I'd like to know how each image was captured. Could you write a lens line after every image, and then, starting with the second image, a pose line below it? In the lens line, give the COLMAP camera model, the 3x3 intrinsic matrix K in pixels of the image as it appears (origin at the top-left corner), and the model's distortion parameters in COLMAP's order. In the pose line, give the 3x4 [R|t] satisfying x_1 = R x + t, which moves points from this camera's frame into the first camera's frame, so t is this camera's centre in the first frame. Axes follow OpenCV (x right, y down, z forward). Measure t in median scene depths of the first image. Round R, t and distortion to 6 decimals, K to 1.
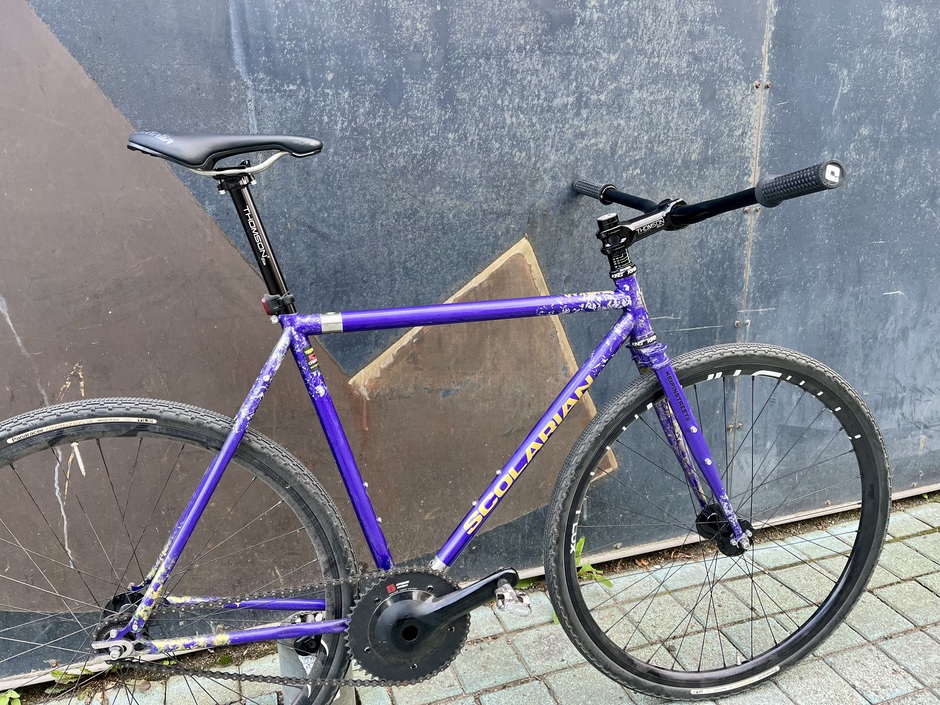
lens RADIAL K [[726.7, 0, 475.3], [0, 726.7, 356.8], [0, 0, 1]] dist [0.065812, -0.094542]
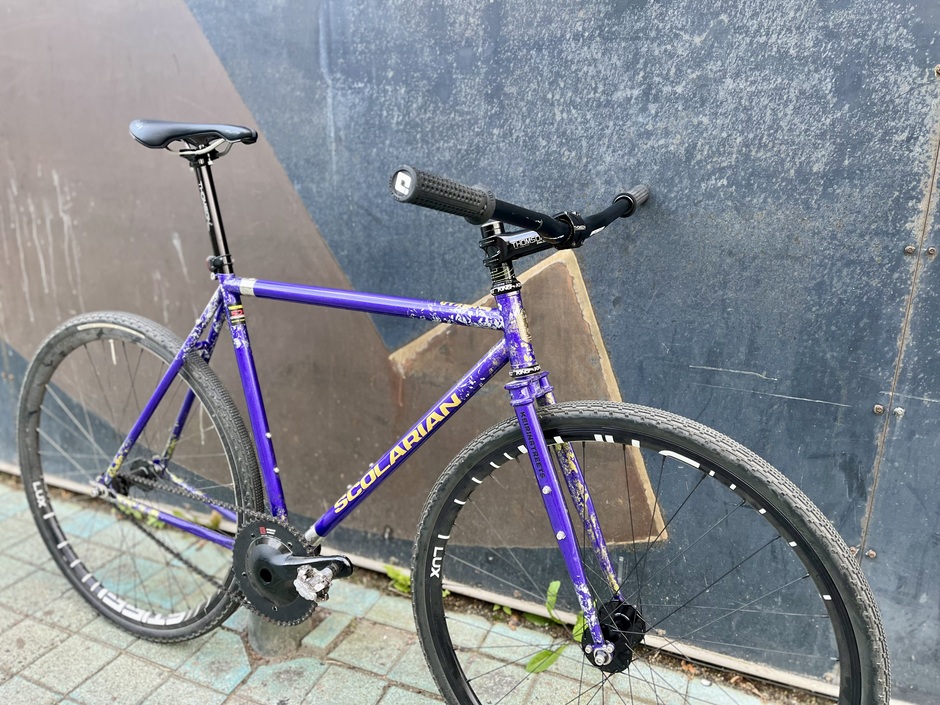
lens RADIAL K [[726.7, 0, 464.7], [0, 726.7, 355.4], [0, 0, 1]] dist [0.065812, -0.094542]
pose [[0.739916, 0.216797, -0.636808, 0.641066], [-0.215509, 0.973145, 0.080899, -0.085509], [0.637245, 0.077379, 0.766767, 0.261086]]
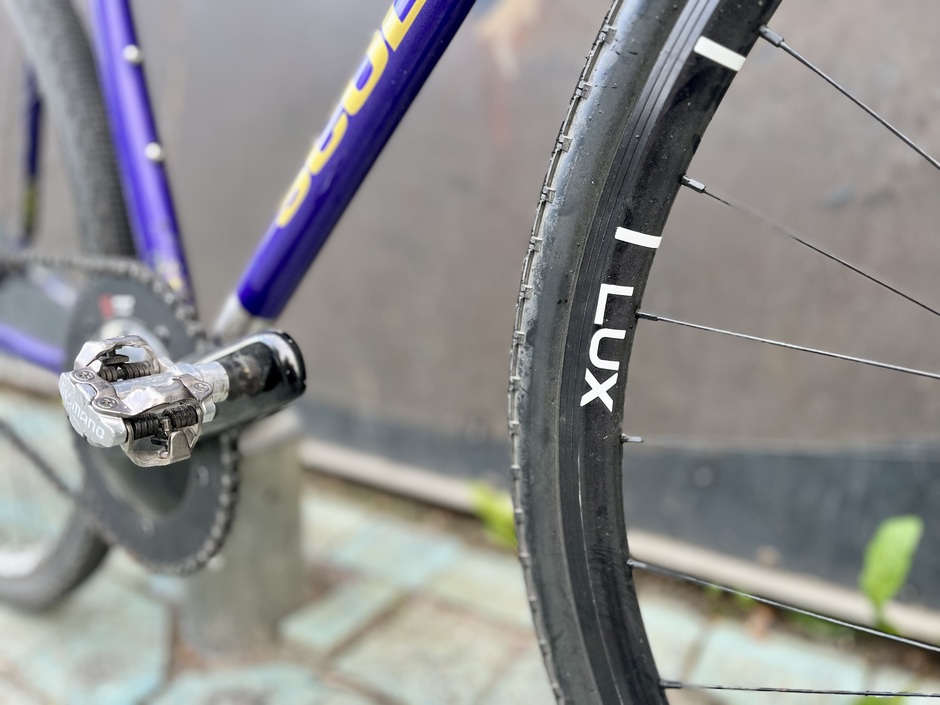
lens RADIAL K [[726.7, 0, 455.6], [0, 726.7, 355.7], [0, 0, 1]] dist [0.065812, -0.094542]
pose [[0.611249, 0.214601, -0.761788, 0.266394], [-0.208937, 0.972144, 0.106211, 0.214829], [0.763361, 0.094244, 0.639060, 0.737872]]
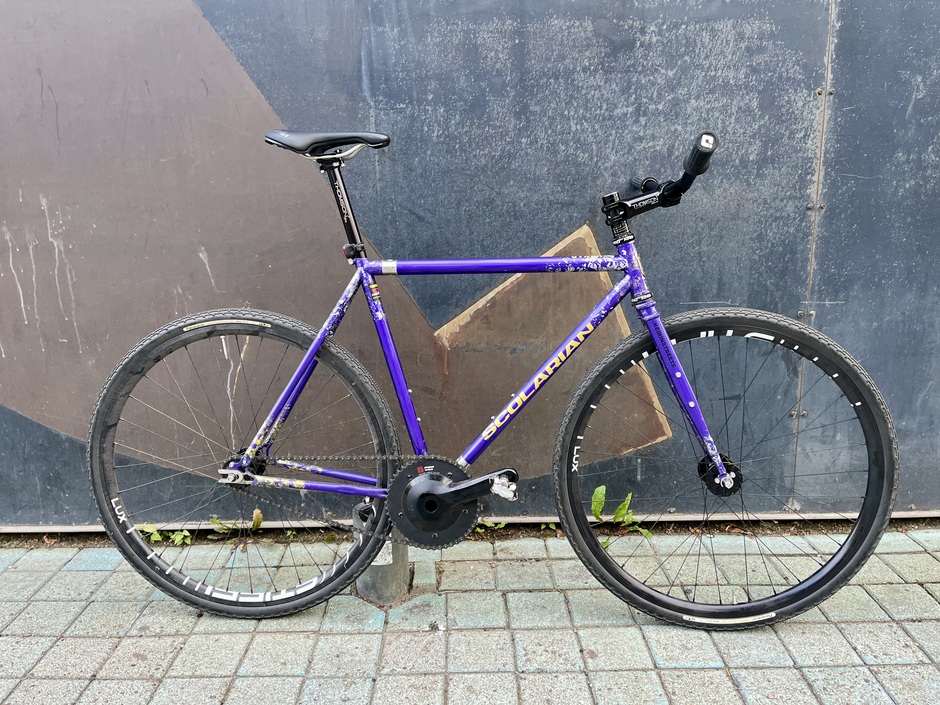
lens RADIAL K [[726.7, 0, 465.4], [0, 726.7, 358.2], [0, 0, 1]] dist [0.065812, -0.094542]
pose [[0.945967, 0.070803, -0.316437, 0.305417], [-0.087630, 0.995380, -0.039247, 0.131894], [0.312196, 0.064855, 0.947801, -0.202688]]
